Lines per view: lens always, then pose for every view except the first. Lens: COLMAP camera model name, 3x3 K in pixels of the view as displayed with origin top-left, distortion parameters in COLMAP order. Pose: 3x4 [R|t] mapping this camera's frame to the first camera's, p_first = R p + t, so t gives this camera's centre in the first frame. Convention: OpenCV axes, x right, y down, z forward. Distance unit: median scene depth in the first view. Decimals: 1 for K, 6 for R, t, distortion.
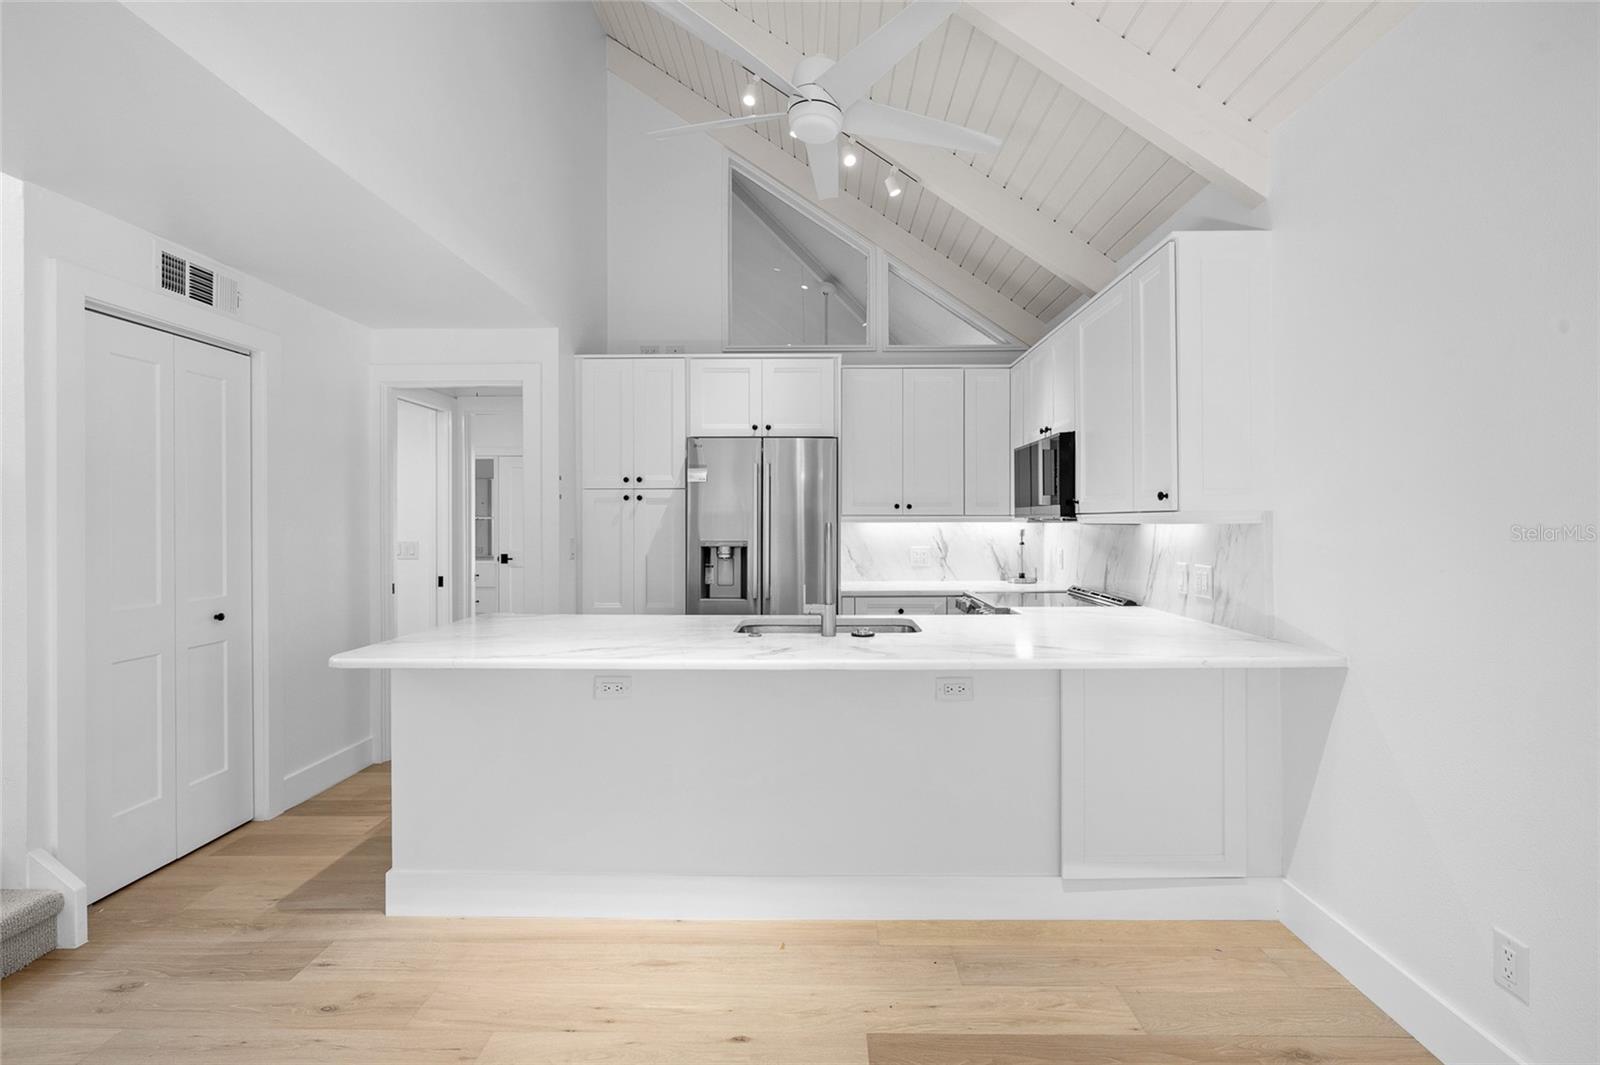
lens RADIAL K [[719.8, 0, 812.6], [0, 719.8, 519.6], [0, 0, 1]] dist [-0.003275, 0.000185]
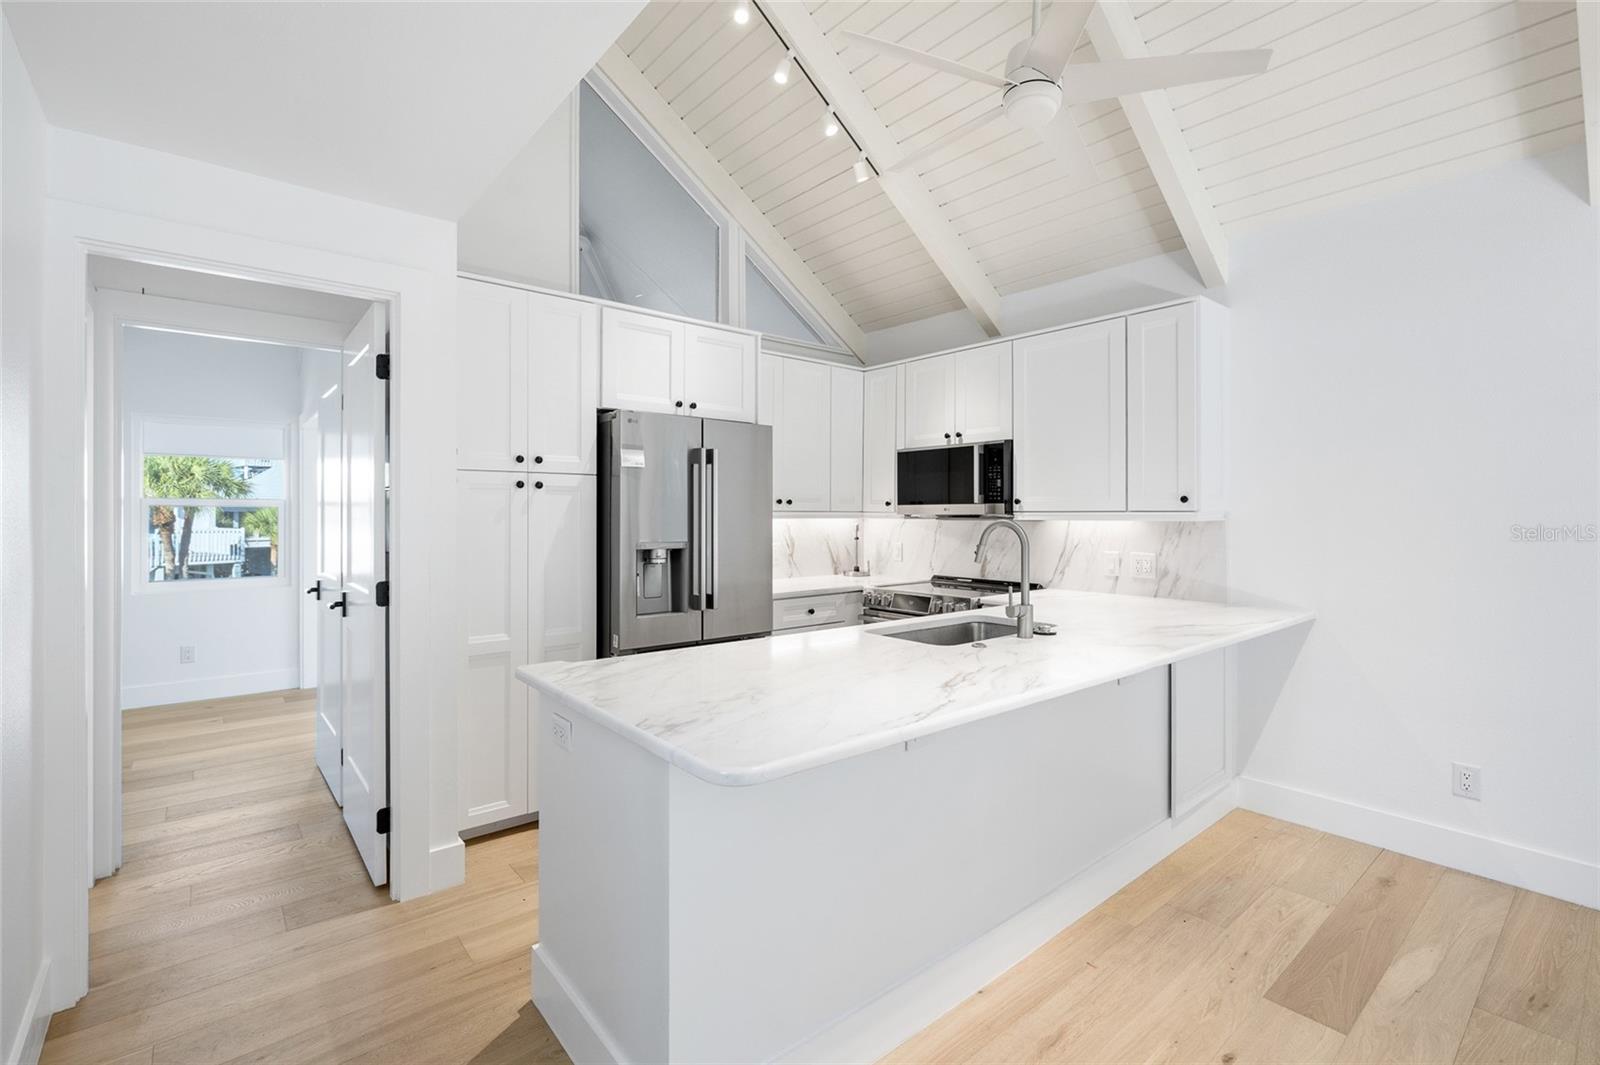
lens RADIAL K [[716.9, 0, 806.5], [0, 716.9, 510.8], [0, 0, 1]] dist [-0.001556, -0.000030]
pose [[0.759418, 0.006776, 0.650568, -0.517195], [-0.004422, 0.999976, -0.005253, -0.001803], [-0.650589, 0.001112, 0.759430, 0.284905]]
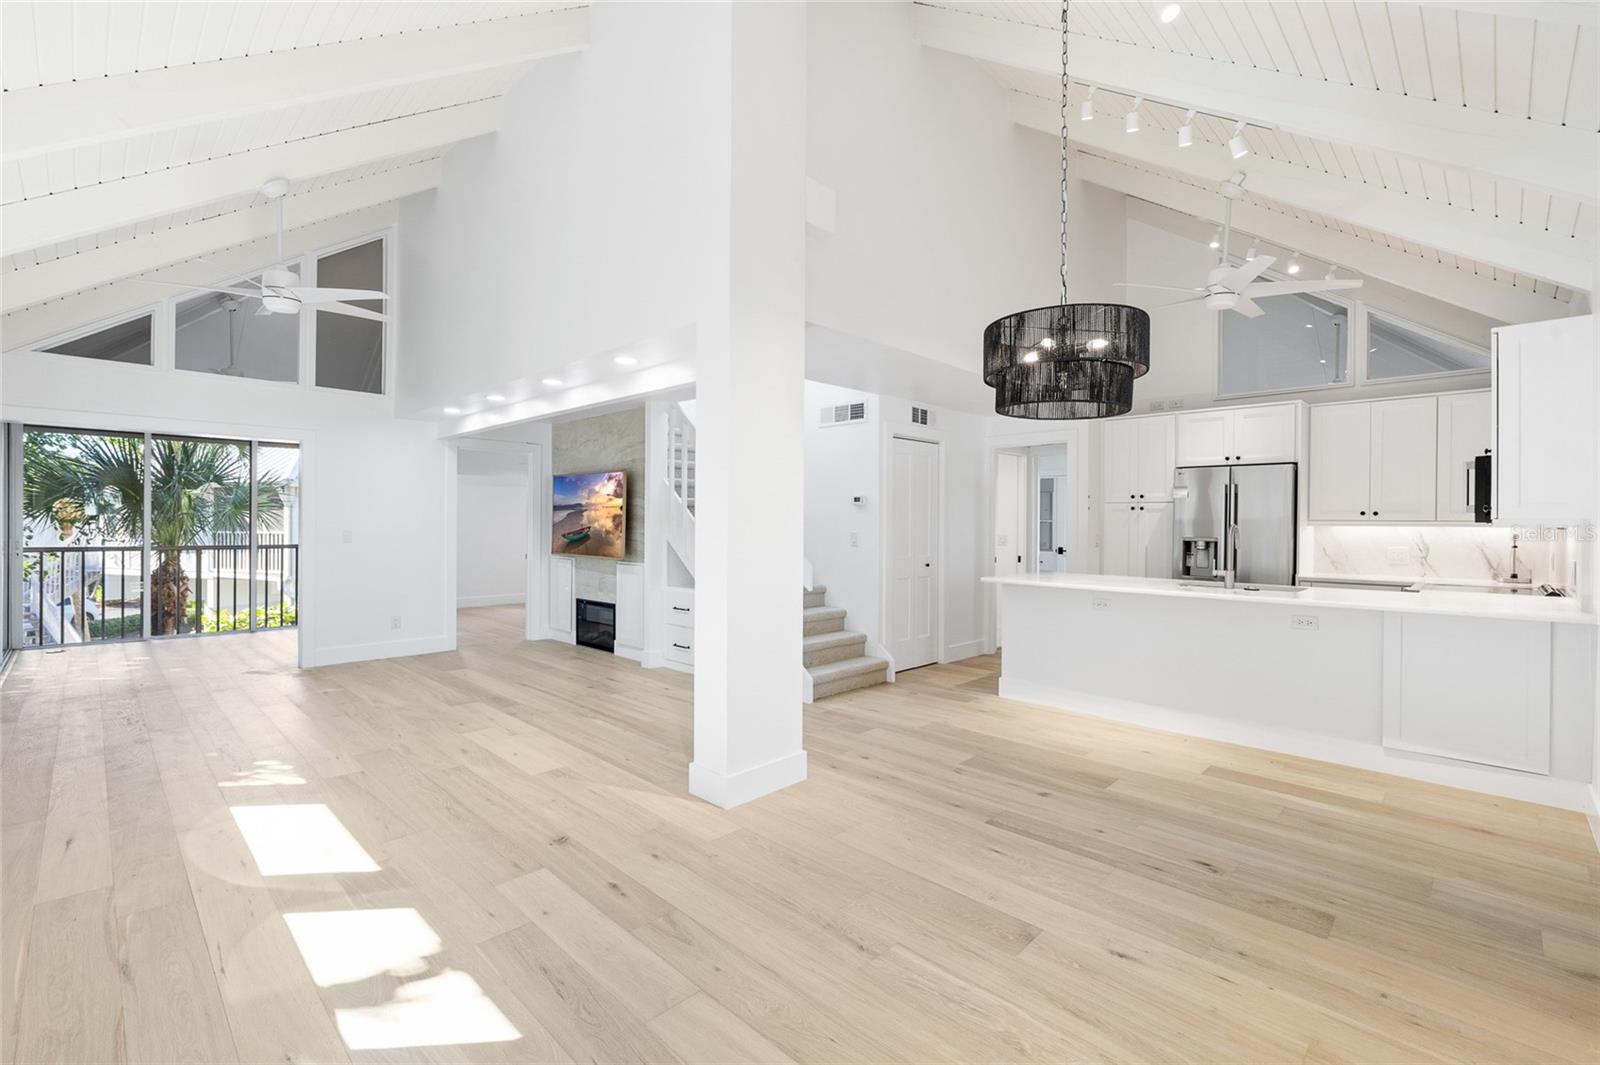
lens RADIAL K [[704.1, 0, 800.5], [0, 704.1, 526.6], [0, 0, 1]] dist [-0.006356, 0.000711]
pose [[0.718492, 0.011078, -0.695447, 0.287704], [-0.007137, 0.999938, 0.008554, 0.001195], [0.695499, -0.001183, 0.718526, -0.600625]]
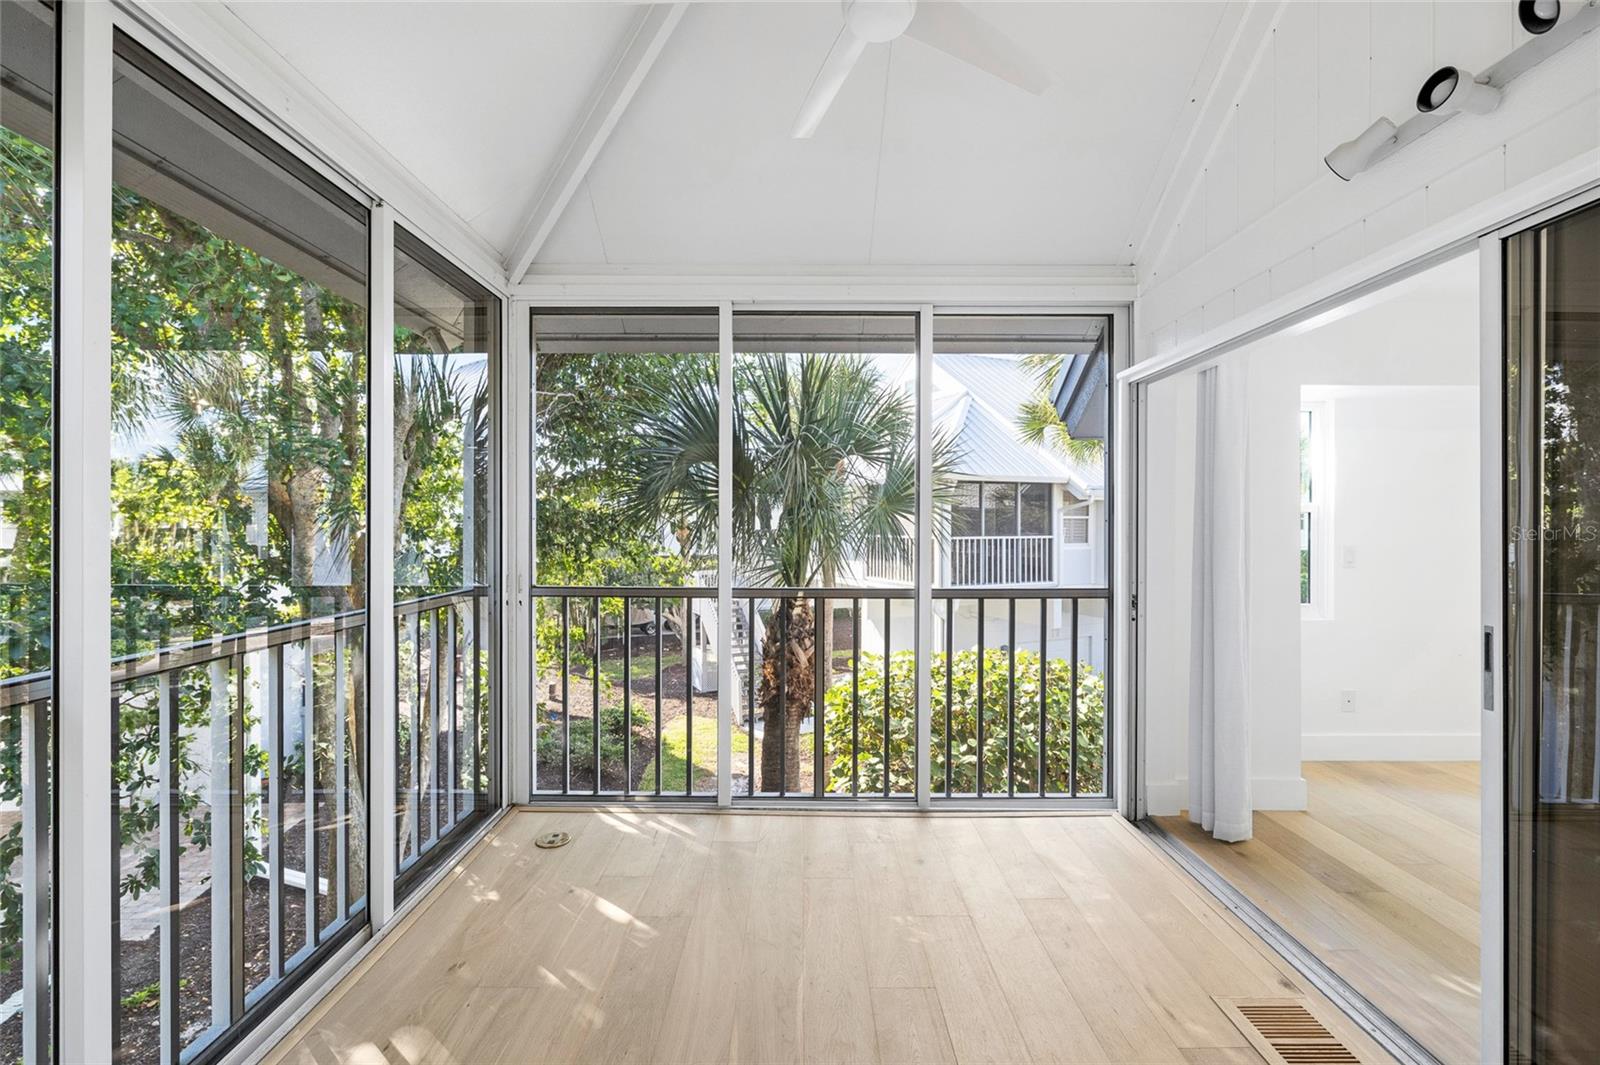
lens RADIAL K [[710.1, 0, 798.2], [0, 710.1, 515.5], [0, 0, 1]] dist [-0.007446, 0.000284]
pose [[-0.001656, -0.003061, -0.999994, -1.467277], [-0.002474, 0.999992, -0.003057, 0.000562], [0.999996, 0.002469, -0.001664, -0.384683]]
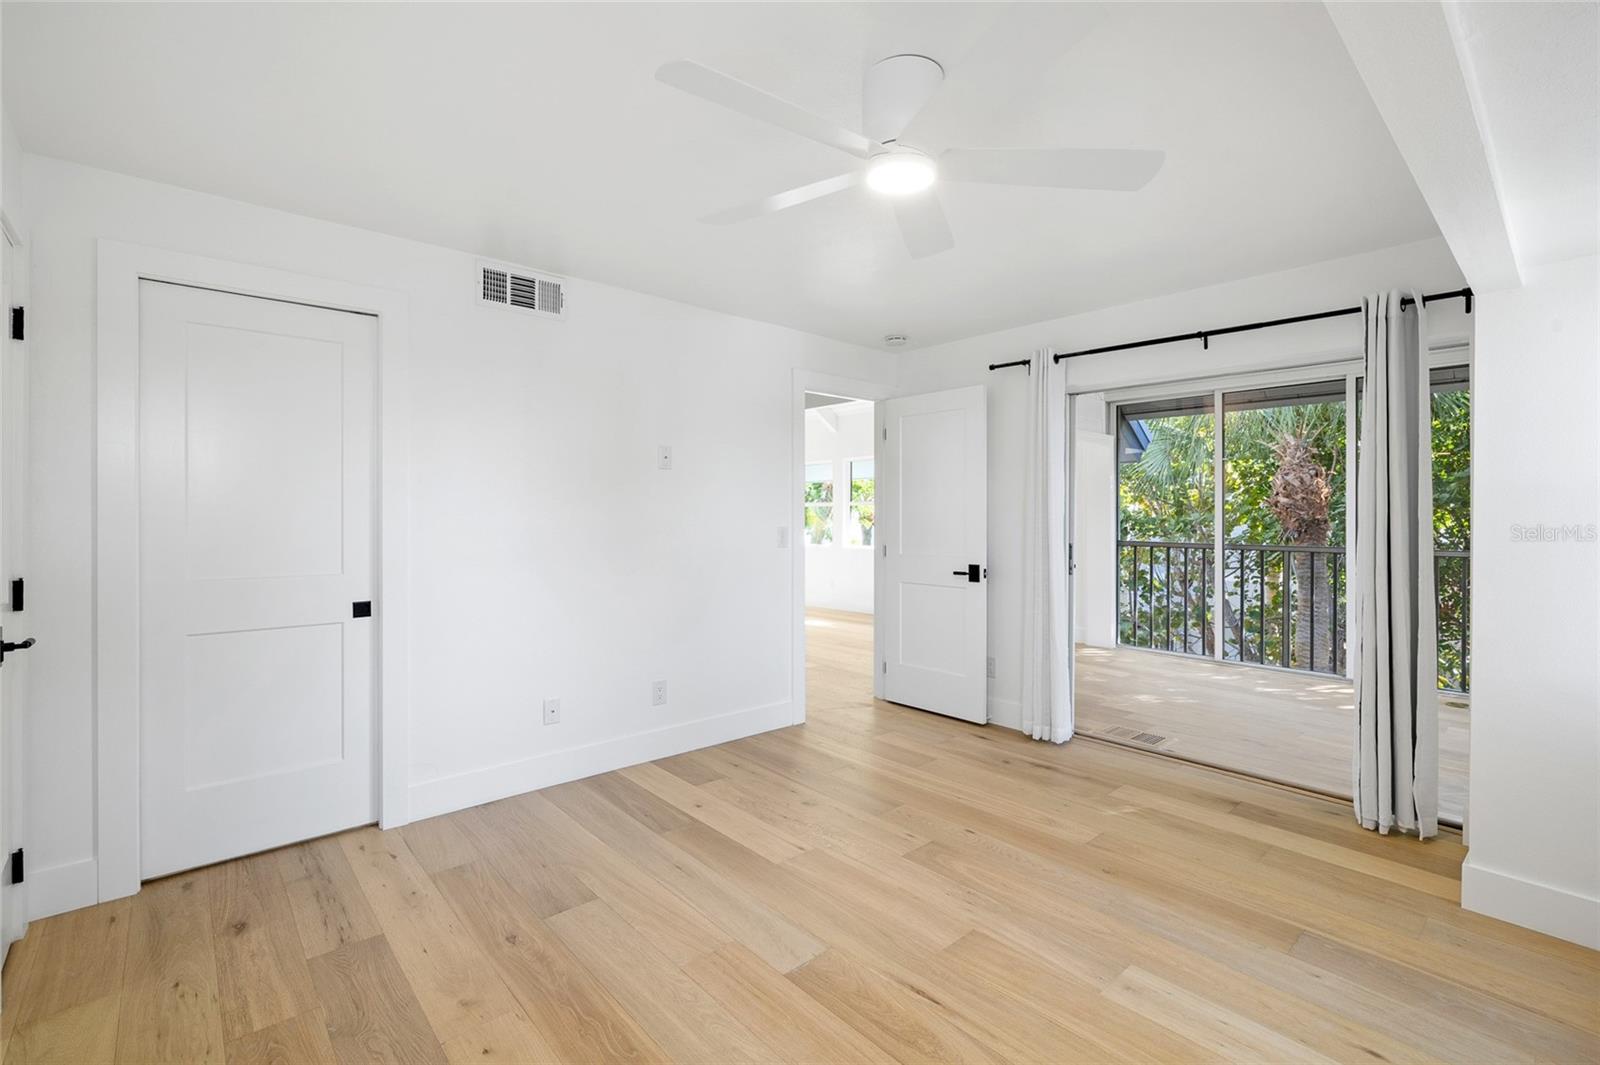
lens RADIAL K [[710.1, 0, 798.2], [0, 710.1, 515.5], [0, 0, 1]] dist [-0.007446, 0.000284]
pose [[-0.668293, 0.006551, 0.743869, -2.343855], [0.002641, 0.999976, -0.006434, 0.024135], [-0.743893, -0.002336, -0.668294, 0.965145]]
